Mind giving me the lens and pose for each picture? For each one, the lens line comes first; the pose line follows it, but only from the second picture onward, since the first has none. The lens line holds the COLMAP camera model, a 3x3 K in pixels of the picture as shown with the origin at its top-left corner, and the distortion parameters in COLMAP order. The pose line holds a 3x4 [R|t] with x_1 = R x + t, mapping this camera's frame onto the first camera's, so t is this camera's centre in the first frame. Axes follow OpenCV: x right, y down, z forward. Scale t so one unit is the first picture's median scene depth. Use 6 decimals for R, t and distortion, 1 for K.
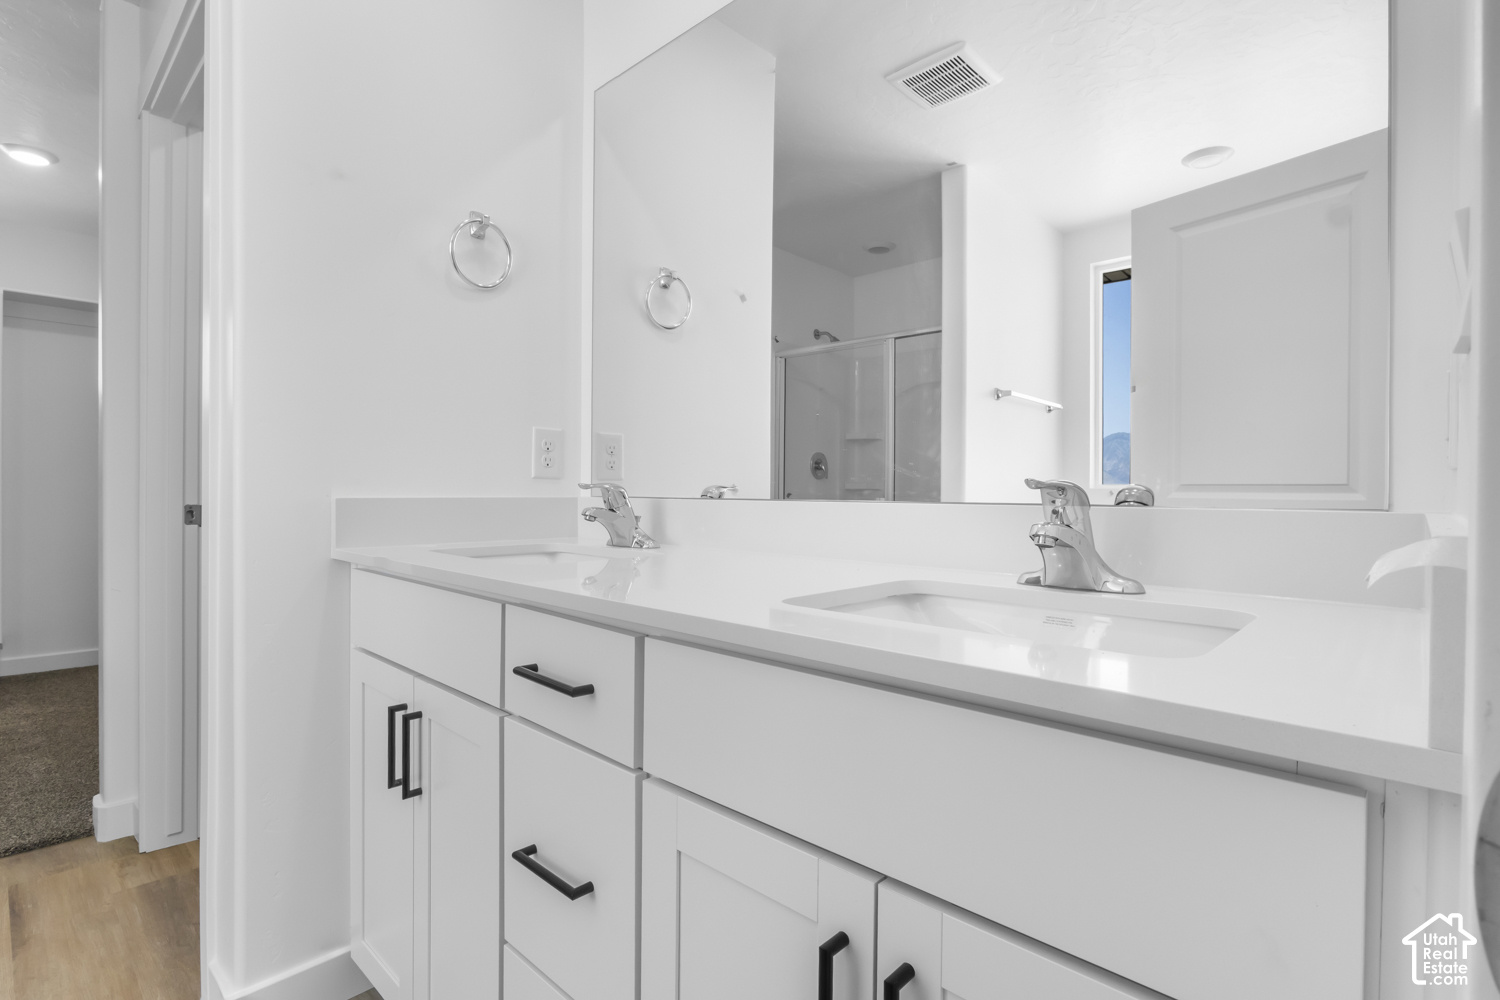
lens RADIAL K [[730.8, 0, 756.6], [0, 730.8, 498.5], [0, 0, 1]] dist [-0.008693, 0.002273]
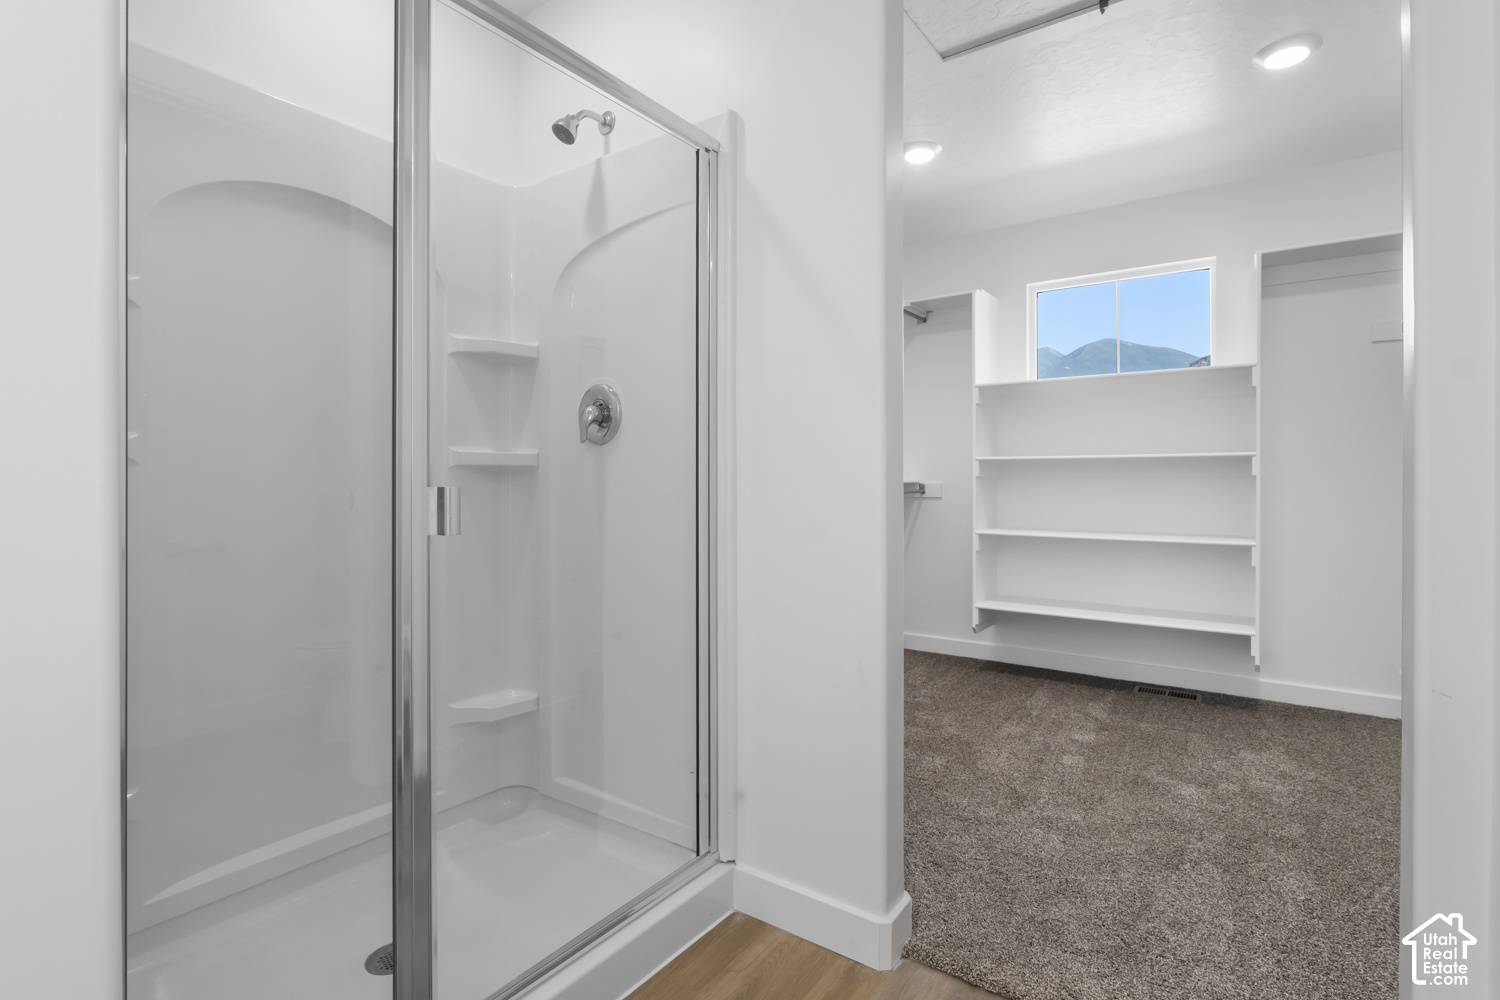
lens RADIAL K [[730.8, 0, 736.0], [0, 730.8, 479.6], [0, 0, 1]] dist [-0.008693, 0.002273]
pose [[0.130880, -0.009112, -0.991356, -0.640011], [-0.009402, 0.999901, -0.010432, -0.008320], [0.991354, 0.010686, 0.130782, 0.652770]]
